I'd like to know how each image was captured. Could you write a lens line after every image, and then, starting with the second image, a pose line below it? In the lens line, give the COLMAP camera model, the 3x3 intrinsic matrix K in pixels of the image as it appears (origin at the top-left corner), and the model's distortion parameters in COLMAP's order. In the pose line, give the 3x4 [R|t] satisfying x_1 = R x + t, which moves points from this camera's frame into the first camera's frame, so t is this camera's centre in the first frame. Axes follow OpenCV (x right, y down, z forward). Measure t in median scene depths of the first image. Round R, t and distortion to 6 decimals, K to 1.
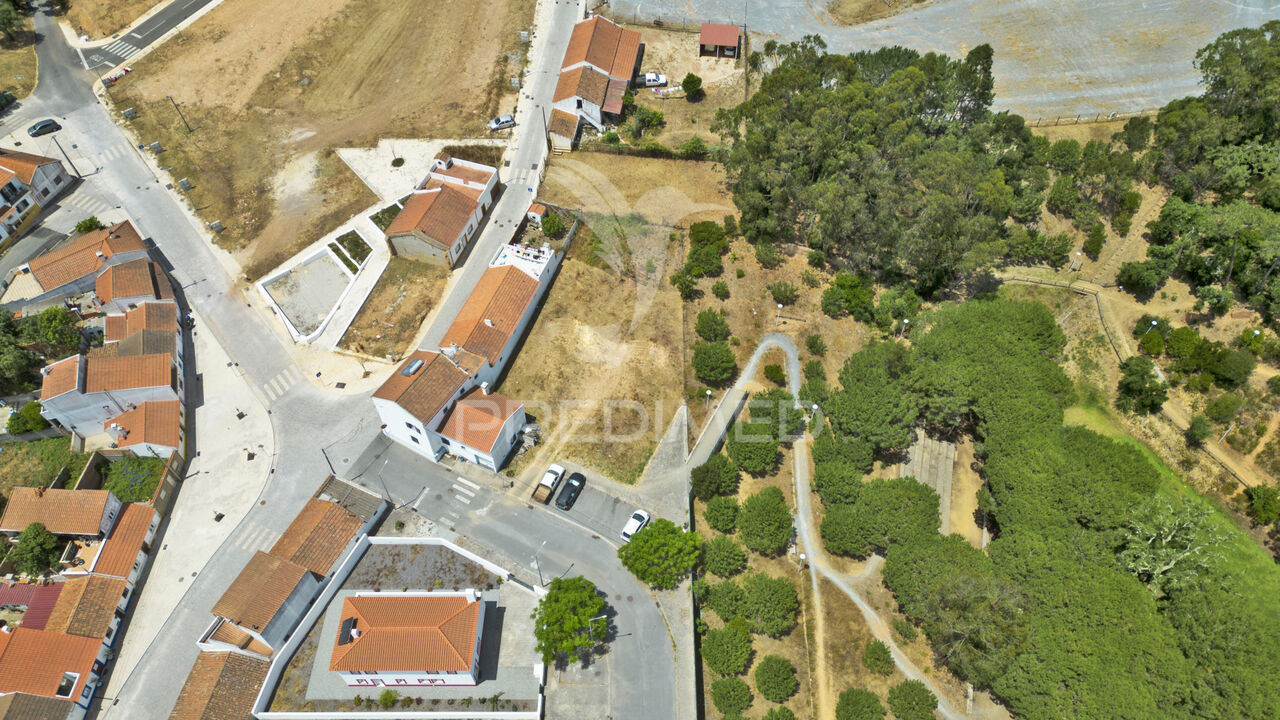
lens RADIAL K [[894.7, 0, 648.2], [0, 894.7, 360.2], [0, 0, 1]] dist [0.063425, -0.053824]
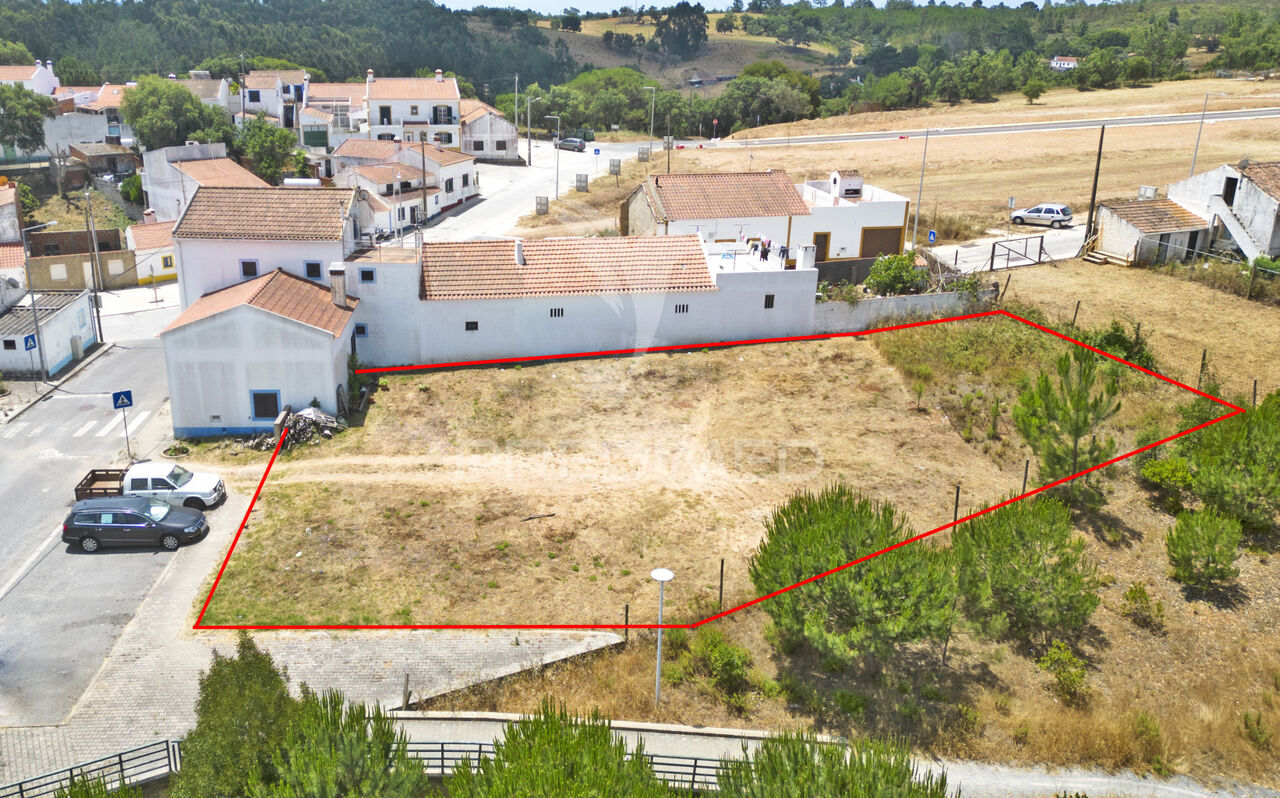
lens RADIAL K [[1036.8, 0, 533.1], [0, 1036.8, 398.5], [0, 0, 1]] dist [0.067983, -0.055927]
pose [[0.445956, 0.314052, -0.838149, 0.220199], [-0.714890, 0.688437, -0.122418, 0.052354], [0.538568, 0.653778, 0.531526, 0.721402]]
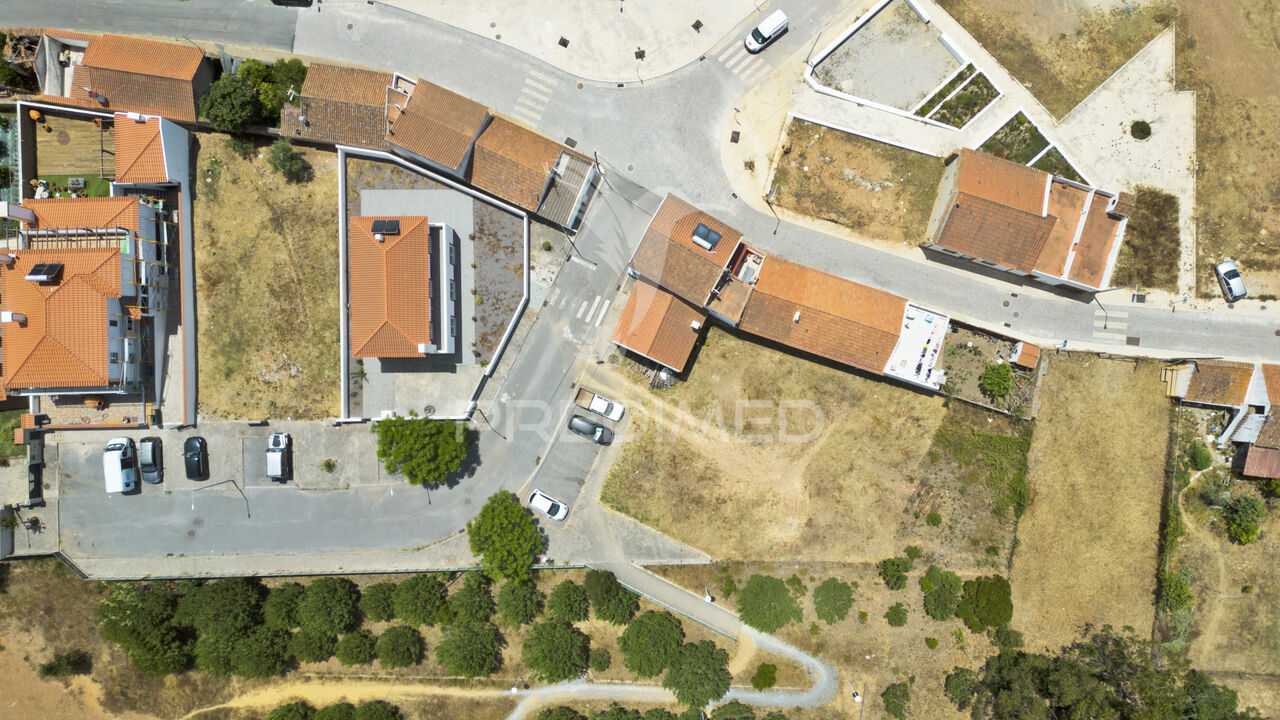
lens RADIAL K [[894.7, 0, 636.1], [0, 894.7, 352.6], [0, 0, 1]] dist [0.063425, -0.053824]
pose [[0.021055, 0.999697, -0.012757, -0.127592], [-0.786604, 0.024440, 0.616974, -0.367477], [0.617099, -0.002956, 0.786880, 0.282524]]
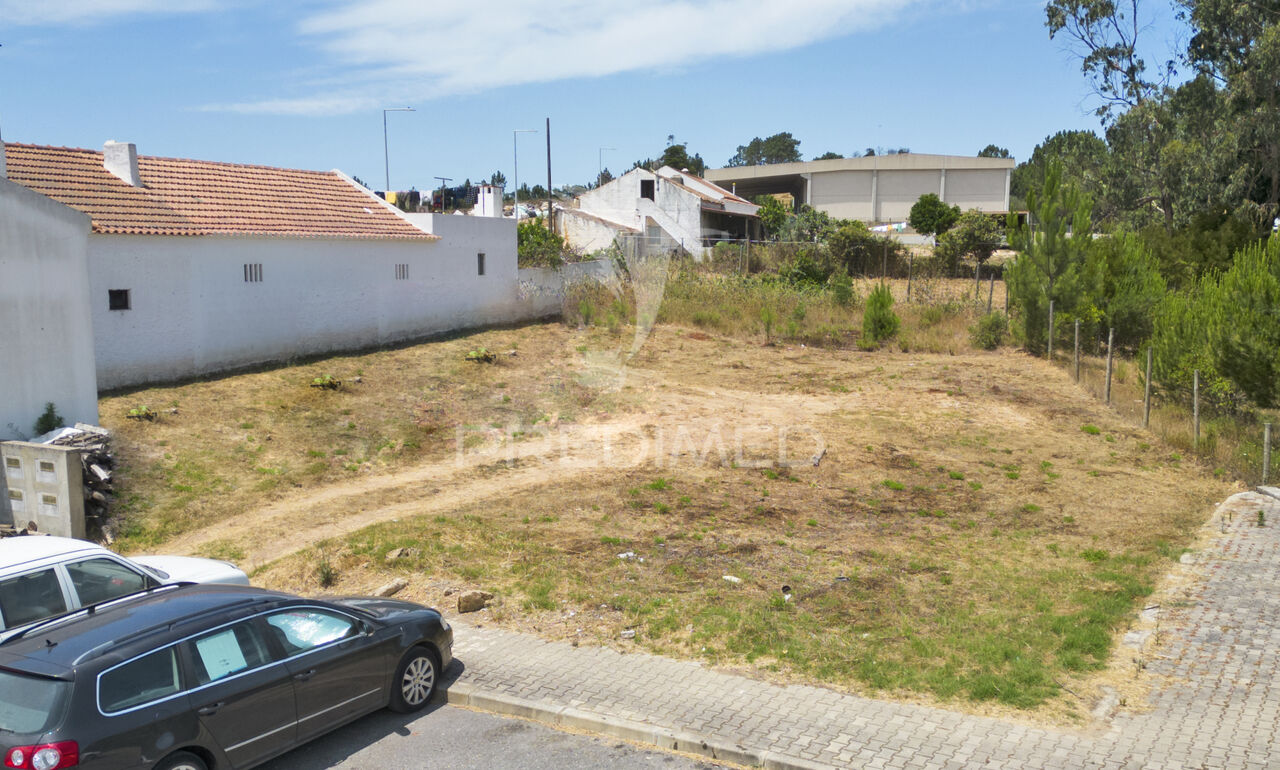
lens RADIAL K [[1254.1, 0, 682.4], [0, 1254.1, 434.8], [0, 0, 1]] dist [0.044310, 0.000000]
pose [[0.998546, 0.017338, -0.051048, -0.036469], [-0.048190, 0.711556, -0.700975, 0.171835], [0.024171, 0.702415, 0.711357, 0.767692]]
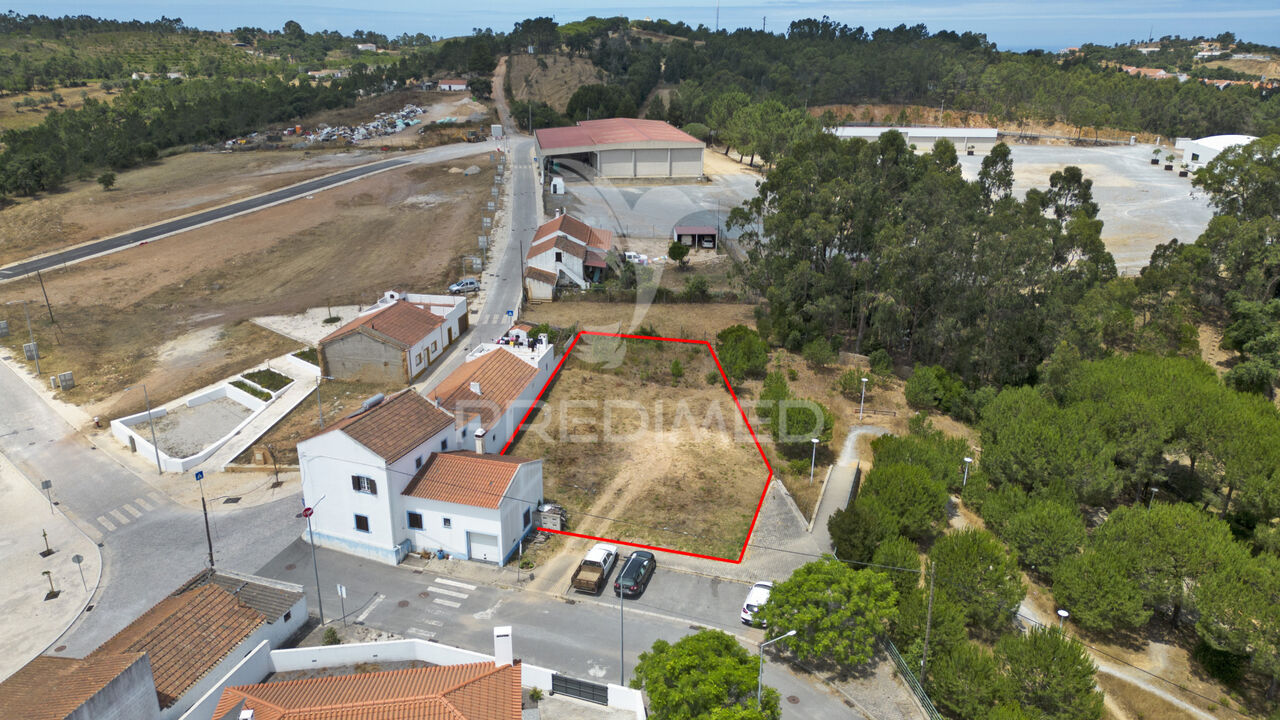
lens RADIAL K [[894.7, 0, 647.4], [0, 894.7, 356.0], [0, 0, 1]] dist [0.063425, -0.053824]
pose [[0.988254, -0.041495, 0.147077, -0.134599], [0.115258, 0.834347, -0.539056, 0.291217], [-0.100346, 0.549676, 0.829329, 0.367681]]
